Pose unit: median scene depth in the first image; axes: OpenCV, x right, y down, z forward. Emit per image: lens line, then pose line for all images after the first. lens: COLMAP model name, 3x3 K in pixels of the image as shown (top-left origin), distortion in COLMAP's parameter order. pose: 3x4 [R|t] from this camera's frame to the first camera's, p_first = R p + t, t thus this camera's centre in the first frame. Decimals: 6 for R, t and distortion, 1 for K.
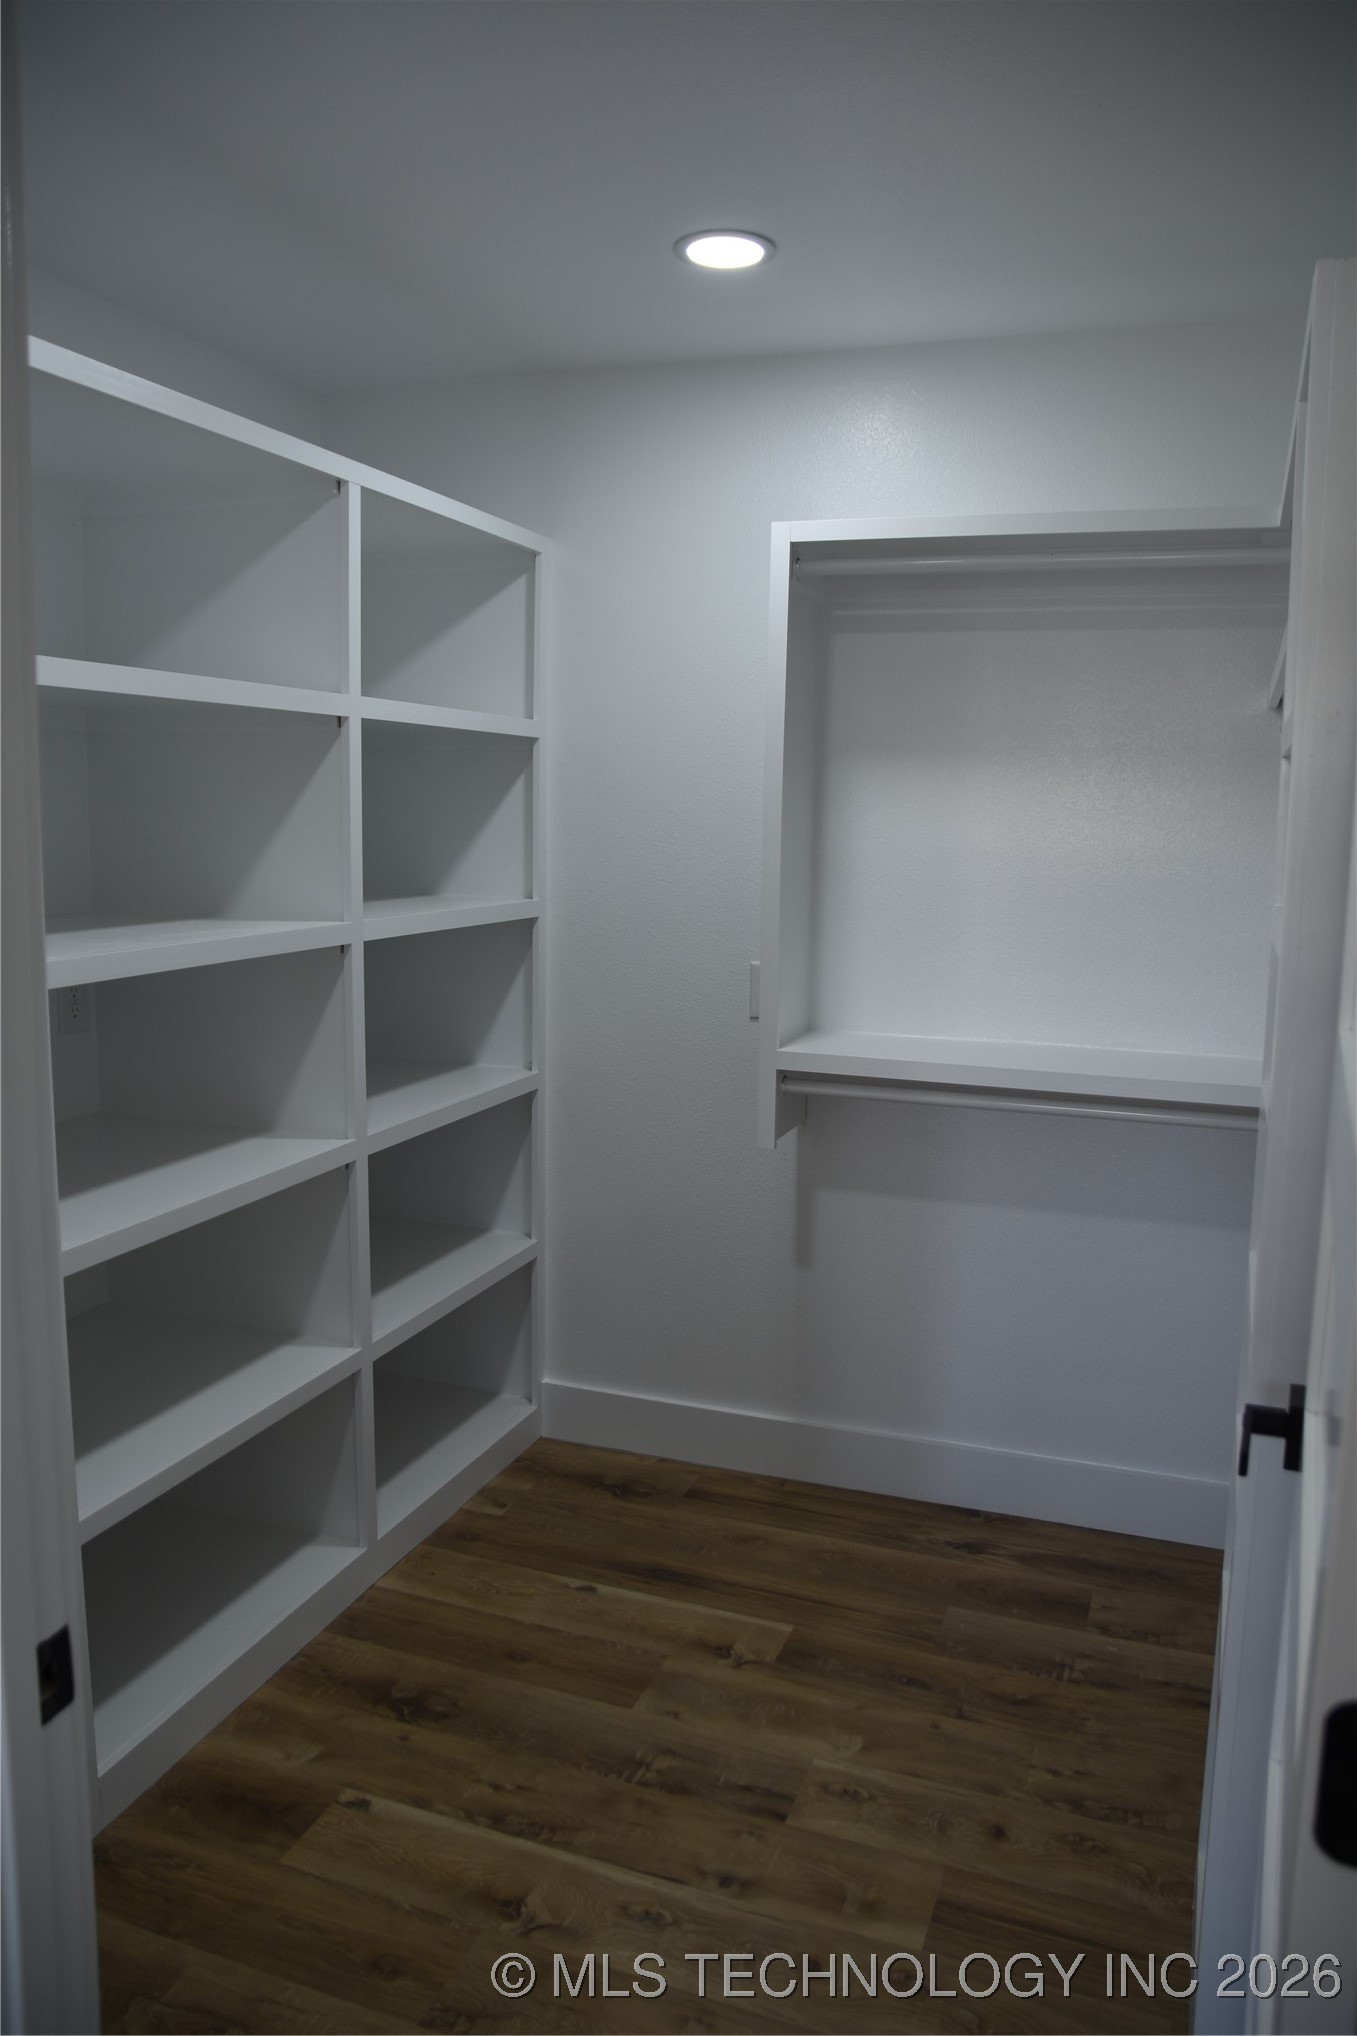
lens RADIAL K [[1498.6, 0, 684.6], [0, 1498.6, 1016.8], [0, 0, 1]] dist [-0.106417, 0.076267]
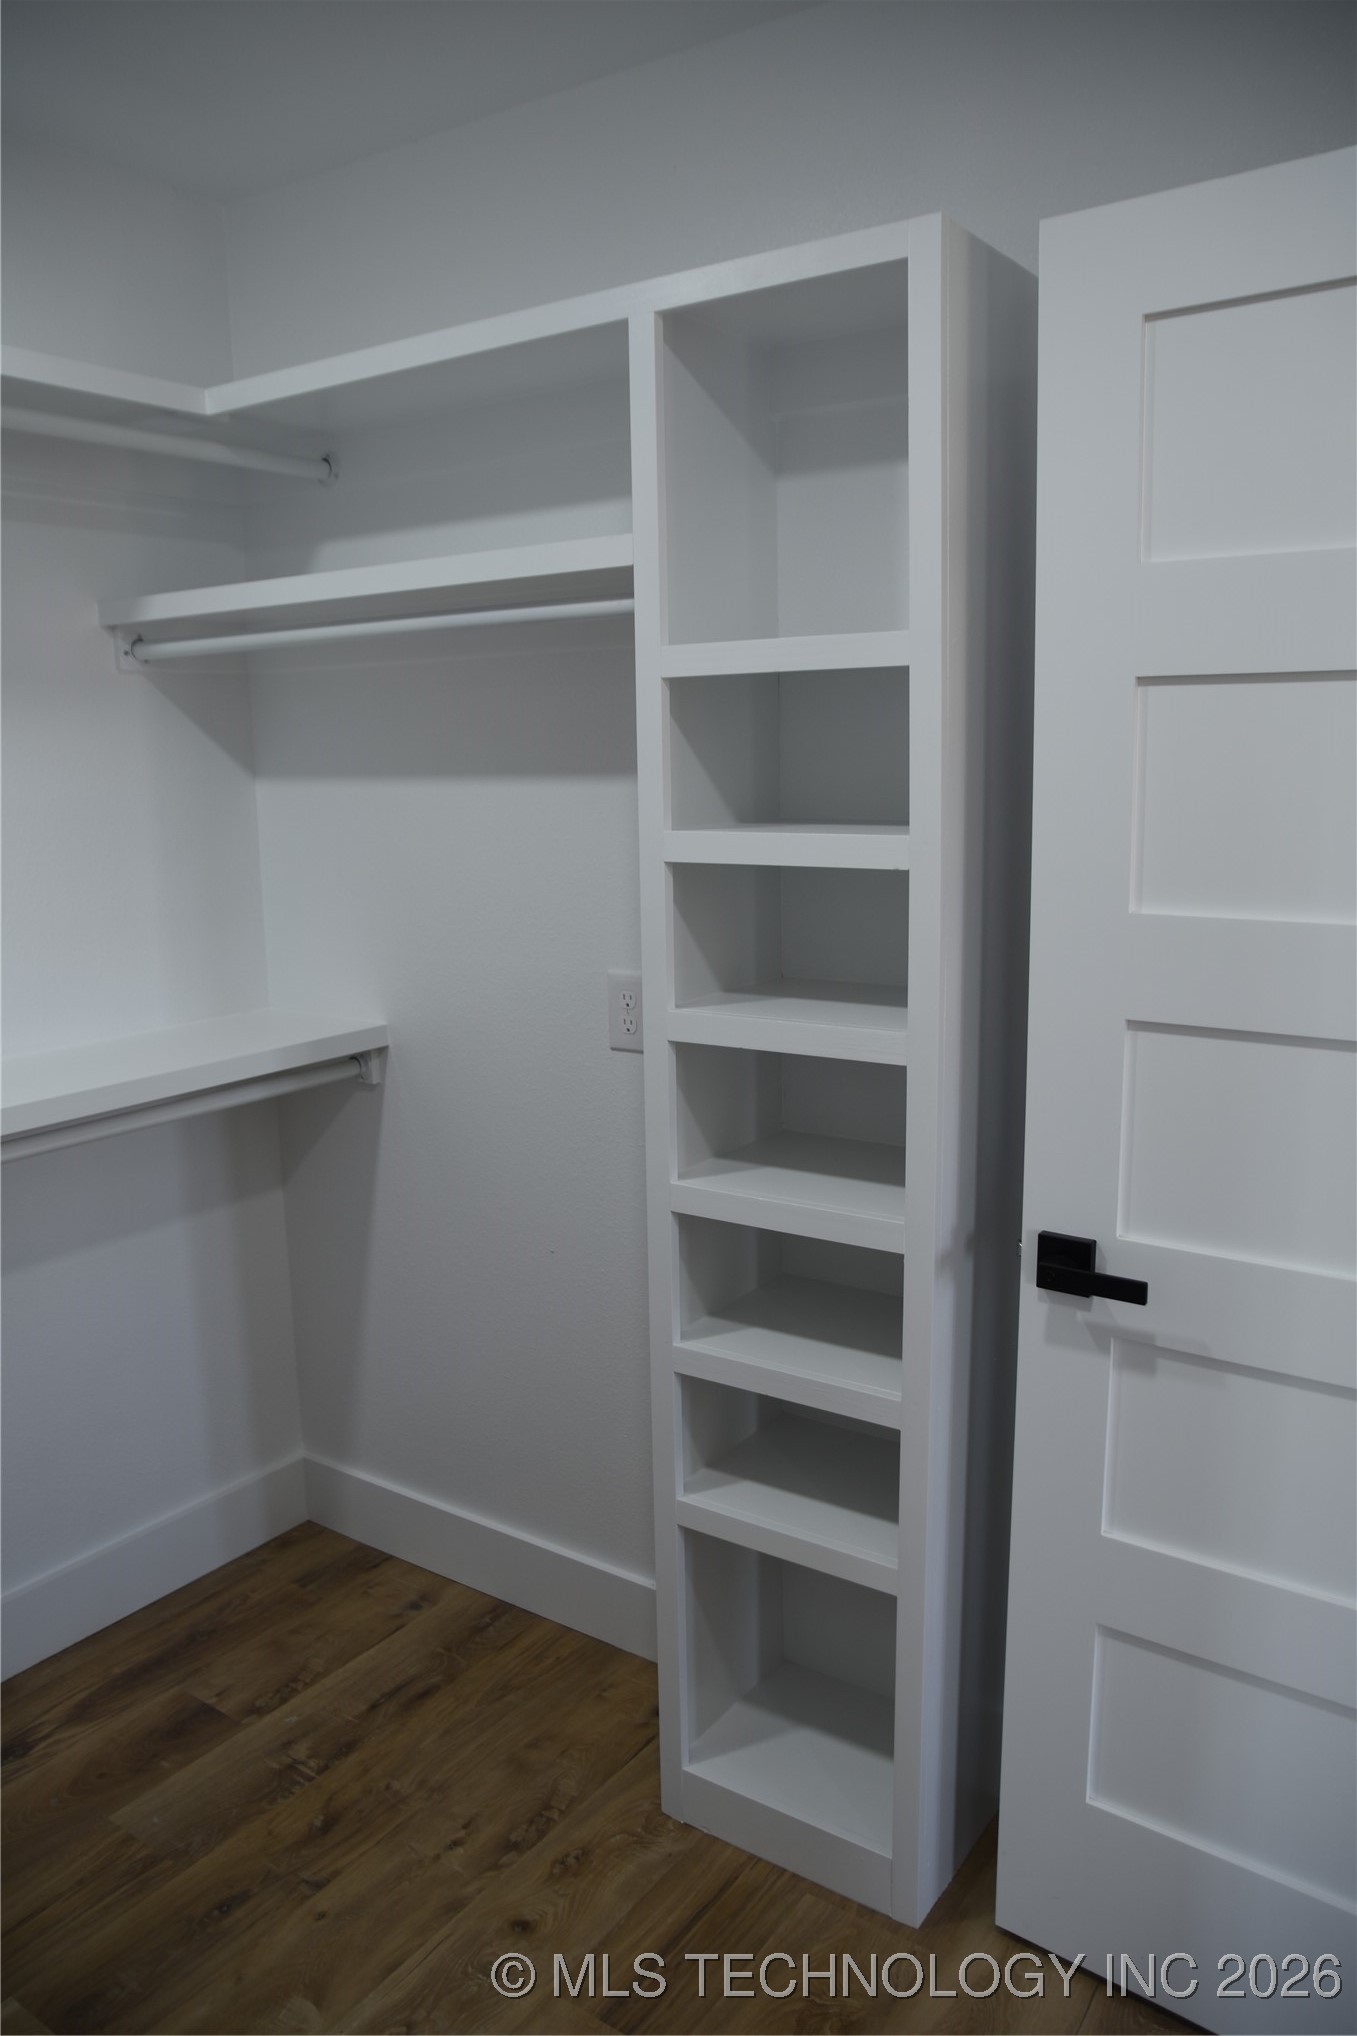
lens RADIAL K [[1498.6, 0, 682.7], [0, 1498.6, 1017.0], [0, 0, 1]] dist [-0.106417, 0.076267]
pose [[0.234947, -0.174060, 0.956296, -0.423930], [0.141981, 0.979429, 0.143388, -0.063680], [-0.961583, 0.102088, 0.254827, 0.554249]]
